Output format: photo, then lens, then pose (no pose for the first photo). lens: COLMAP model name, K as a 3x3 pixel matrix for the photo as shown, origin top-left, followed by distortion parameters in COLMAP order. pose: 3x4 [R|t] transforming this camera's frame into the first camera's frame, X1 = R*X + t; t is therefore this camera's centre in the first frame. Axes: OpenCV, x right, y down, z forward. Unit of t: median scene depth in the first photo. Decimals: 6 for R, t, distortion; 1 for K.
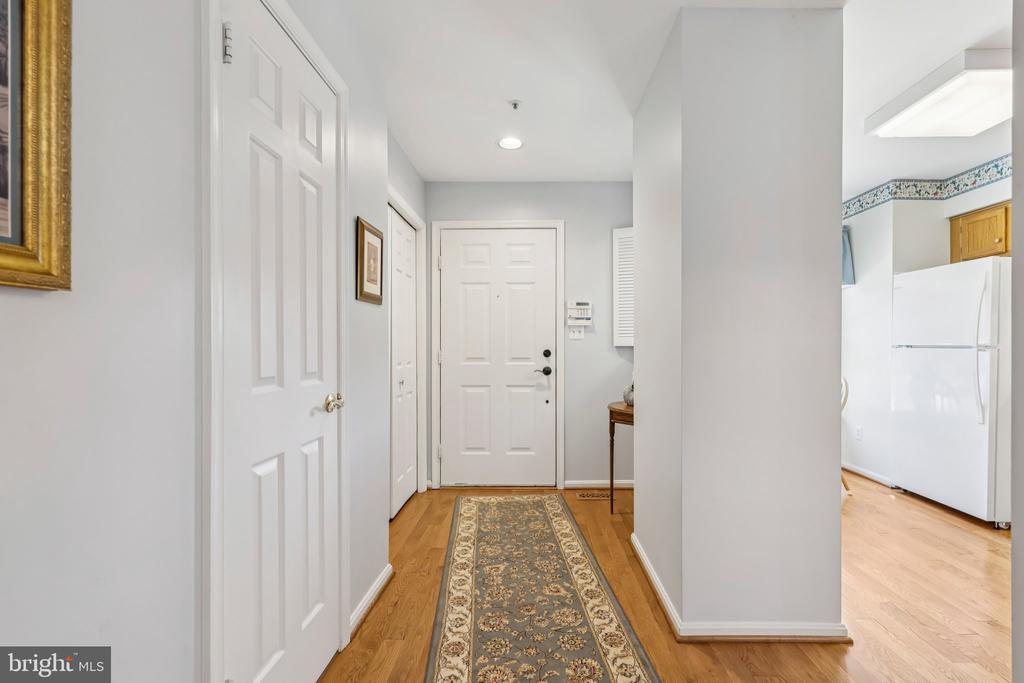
lens RADIAL K [[454.8, 0, 528.2], [0, 454.8, 351.1], [0, 0, 1]] dist [-0.004755, 0.001608]
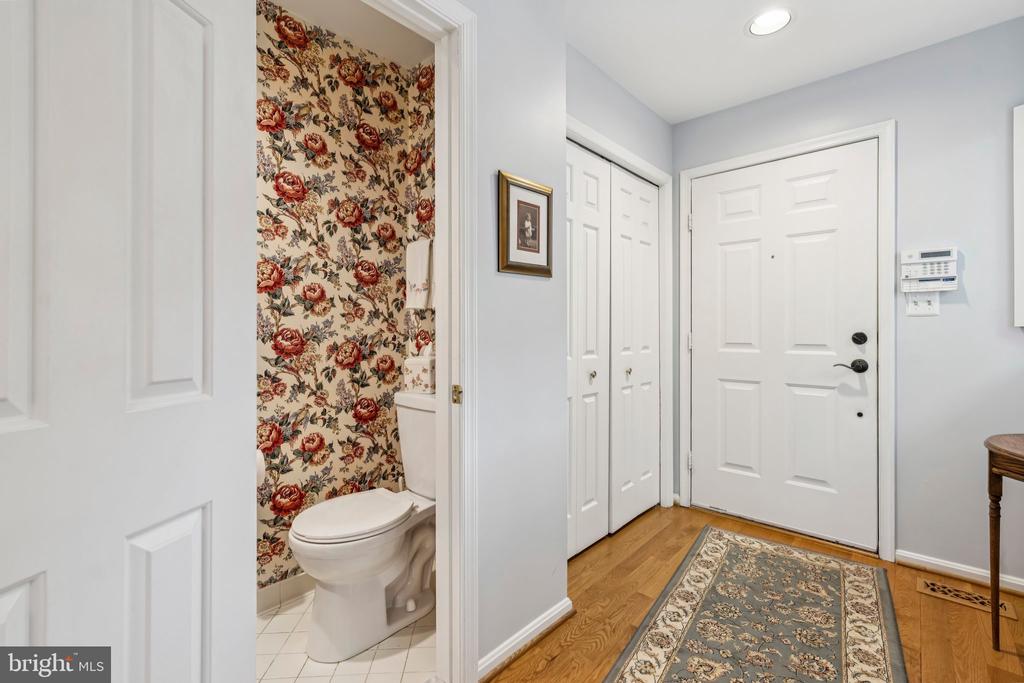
lens RADIAL K [[454.8, 0, 506.4], [0, 454.8, 329.5], [0, 0, 1]] dist [-0.004755, 0.001608]
pose [[0.749378, 0.001403, -0.662141, 0.095824], [-0.004521, 0.999985, -0.002997, -0.003383], [0.662127, 0.005239, 0.749373, 0.212427]]
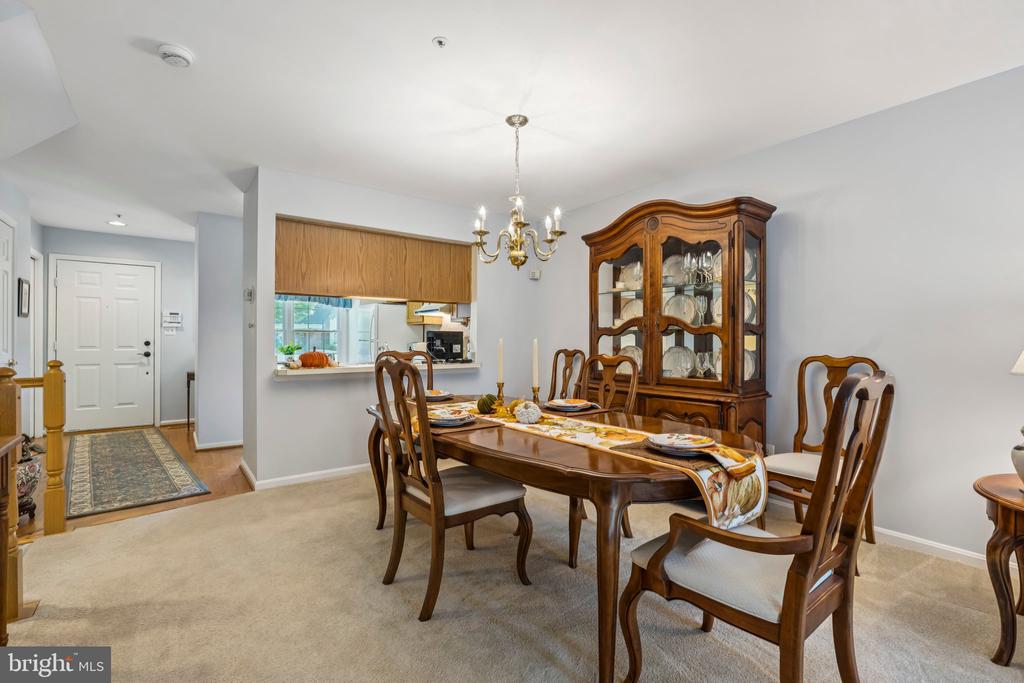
lens RADIAL K [[454.8, 0, 505.2], [0, 454.8, 340.1], [0, 0, 1]] dist [-0.004755, 0.001608]
pose [[0.794997, 0.004997, 0.606593, 0.077842], [-0.000028, 0.999966, -0.008202, 0.006979], [-0.606613, 0.006504, 0.794971, -1.109134]]
